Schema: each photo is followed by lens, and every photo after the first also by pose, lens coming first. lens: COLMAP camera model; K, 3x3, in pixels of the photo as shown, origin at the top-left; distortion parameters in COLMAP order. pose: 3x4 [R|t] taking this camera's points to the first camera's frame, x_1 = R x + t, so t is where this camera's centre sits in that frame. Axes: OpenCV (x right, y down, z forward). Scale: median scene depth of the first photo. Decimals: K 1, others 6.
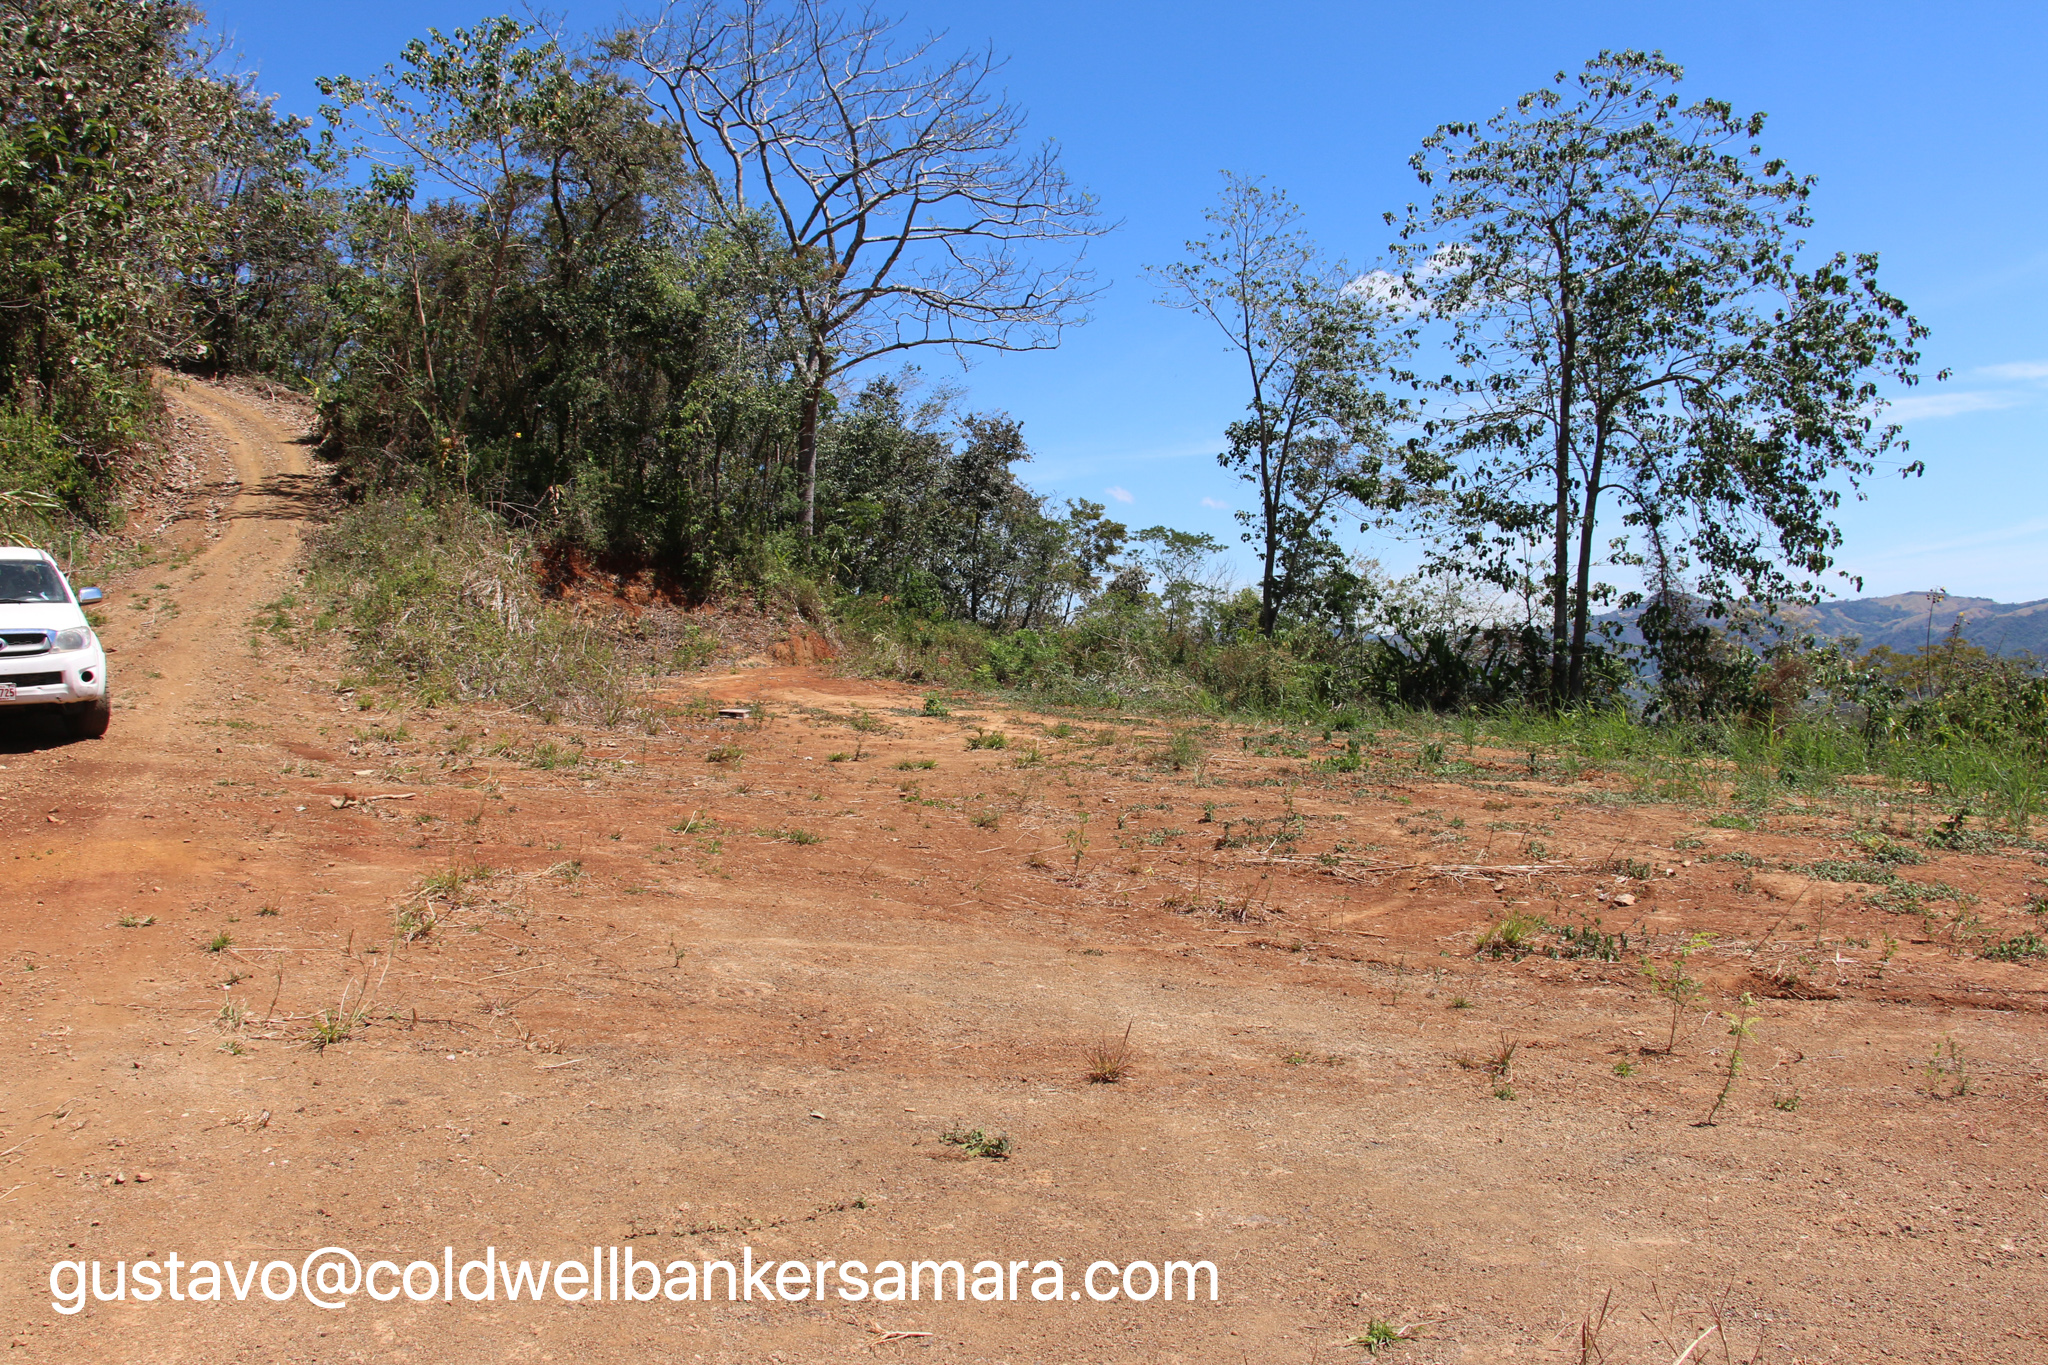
lens RADIAL K [[1657.3, 0, 1024.0], [0, 1657.3, 682.5], [0, 0, 1]] dist [-0.108099, 0.000478]
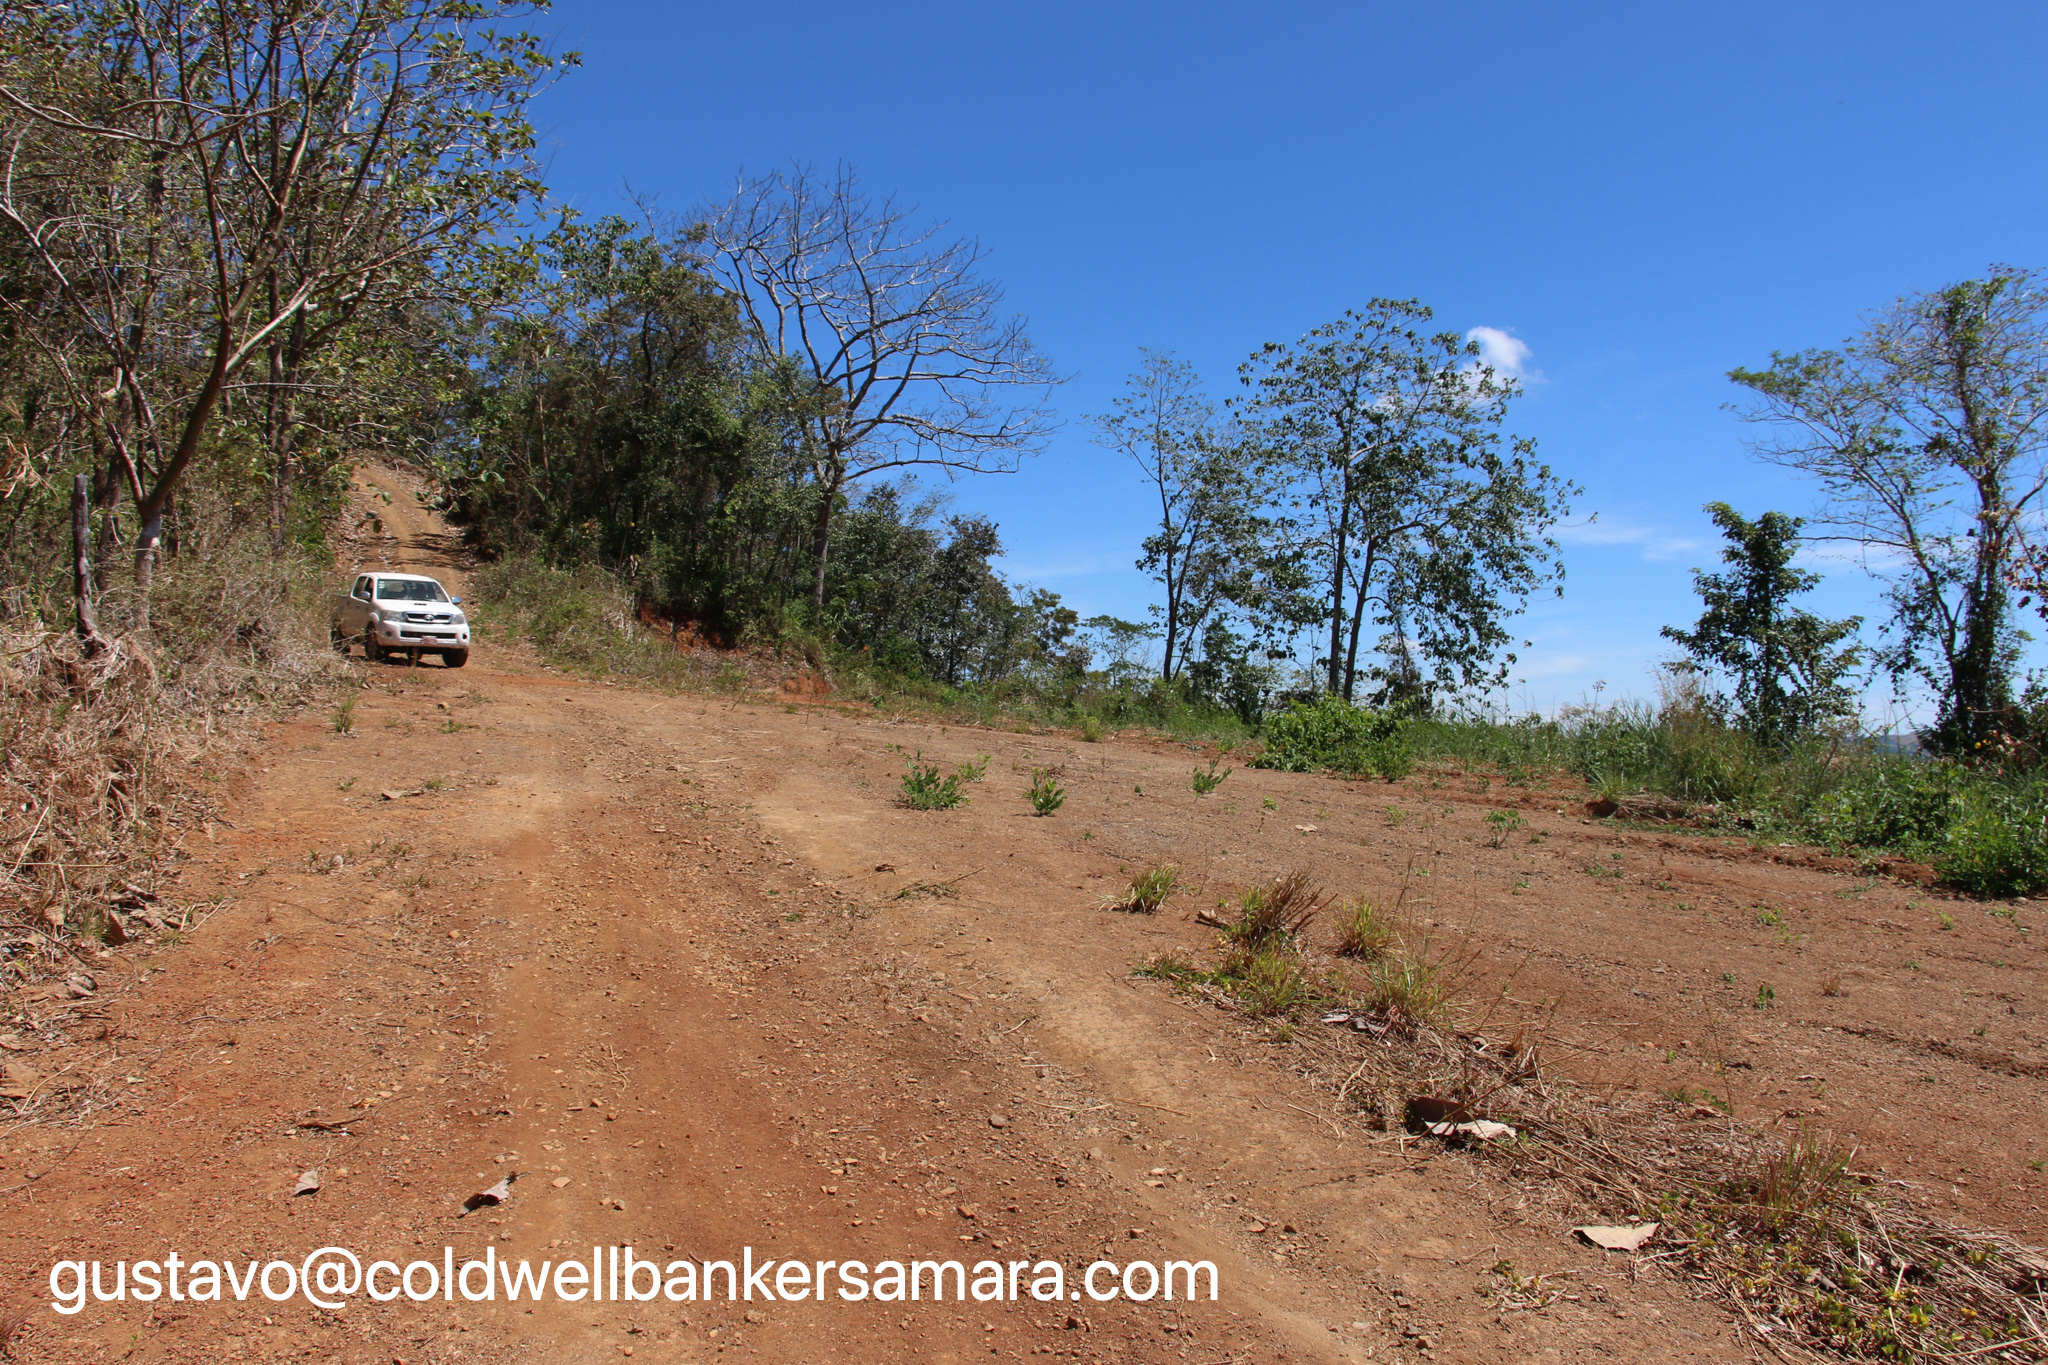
lens RADIAL K [[1753.2, 0, 1024.0], [0, 1753.2, 682.5], [0, 0, 1]] dist [-0.004720, -0.000158]
pose [[0.998204, 0.057274, -0.017578, 0.060476], [-0.058182, 0.996709, -0.056448, 0.041464], [0.014287, 0.057369, 0.998251, -0.378365]]
